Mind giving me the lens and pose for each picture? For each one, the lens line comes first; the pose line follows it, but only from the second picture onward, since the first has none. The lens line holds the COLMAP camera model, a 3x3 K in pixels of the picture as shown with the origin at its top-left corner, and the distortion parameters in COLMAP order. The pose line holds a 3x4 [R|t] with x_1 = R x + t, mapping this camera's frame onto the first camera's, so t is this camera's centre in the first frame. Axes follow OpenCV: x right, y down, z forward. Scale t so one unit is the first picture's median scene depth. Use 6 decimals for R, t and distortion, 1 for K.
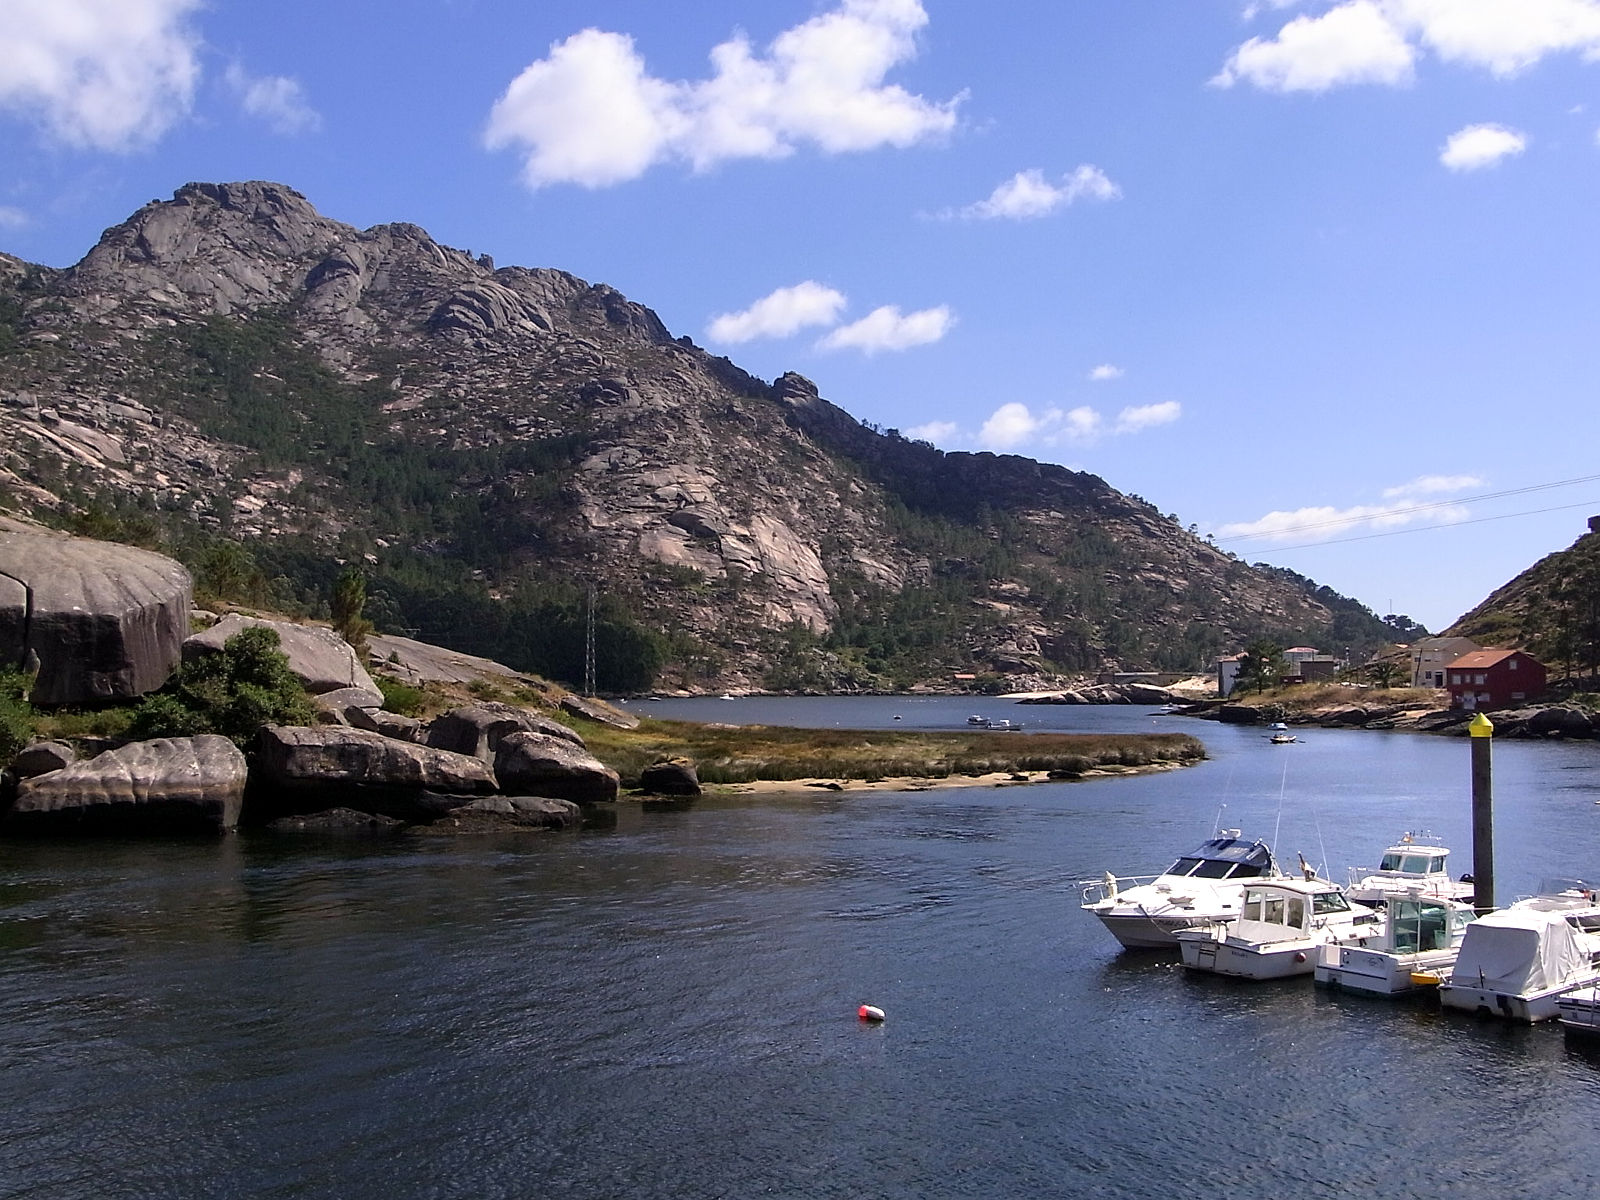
lens RADIAL K [[1630.9, 0, 816.3], [0, 1630.9, 608.8], [0, 0, 1]] dist [-0.095833, 0.146752]
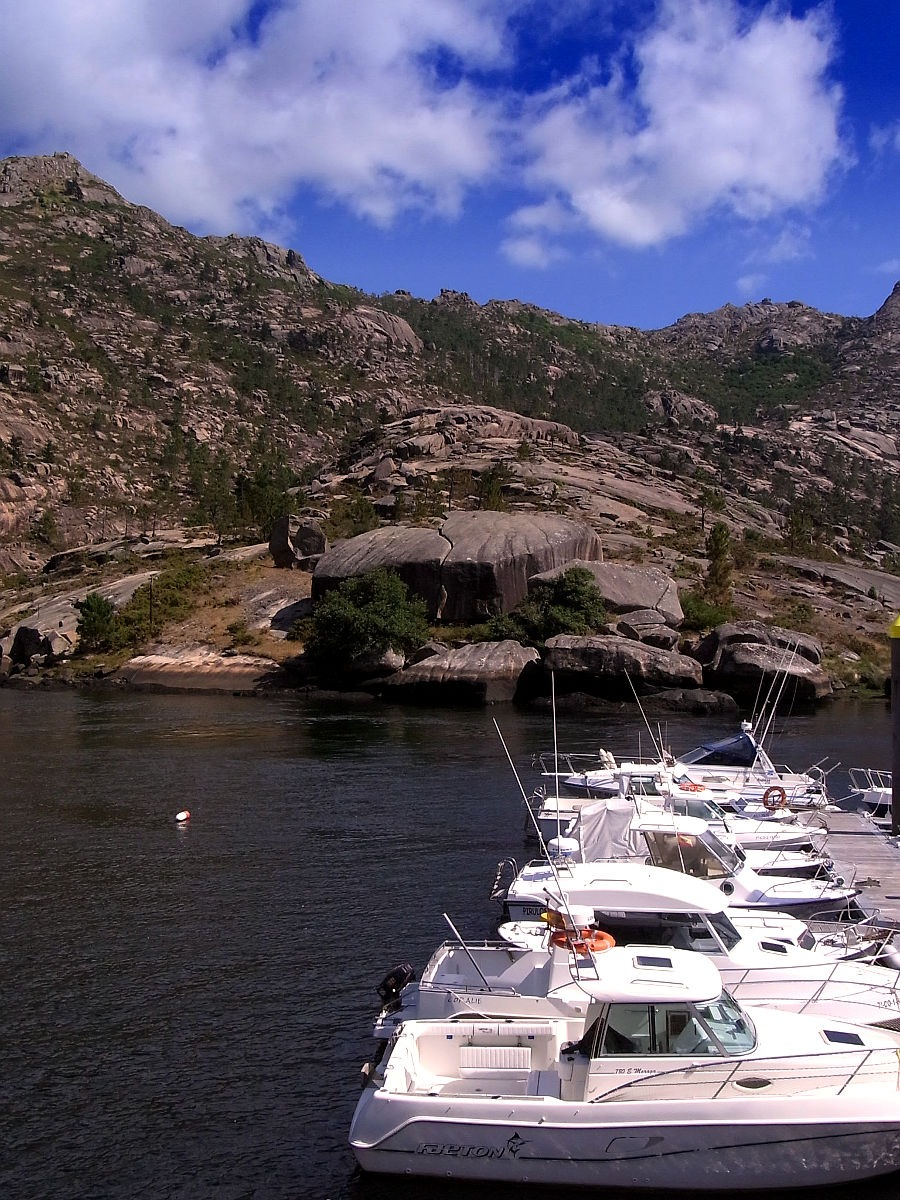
lens RADIAL K [[1223.1, 0, 442.9], [0, 1223.1, 601.7], [0, 0, 1]] dist [-0.095833, 0.146752]
pose [[0.695511, -0.006879, -0.718483, 0.520323], [0.030125, 0.999354, 0.019593, 0.023929], [0.717884, -0.035272, 0.695269, 0.216379]]
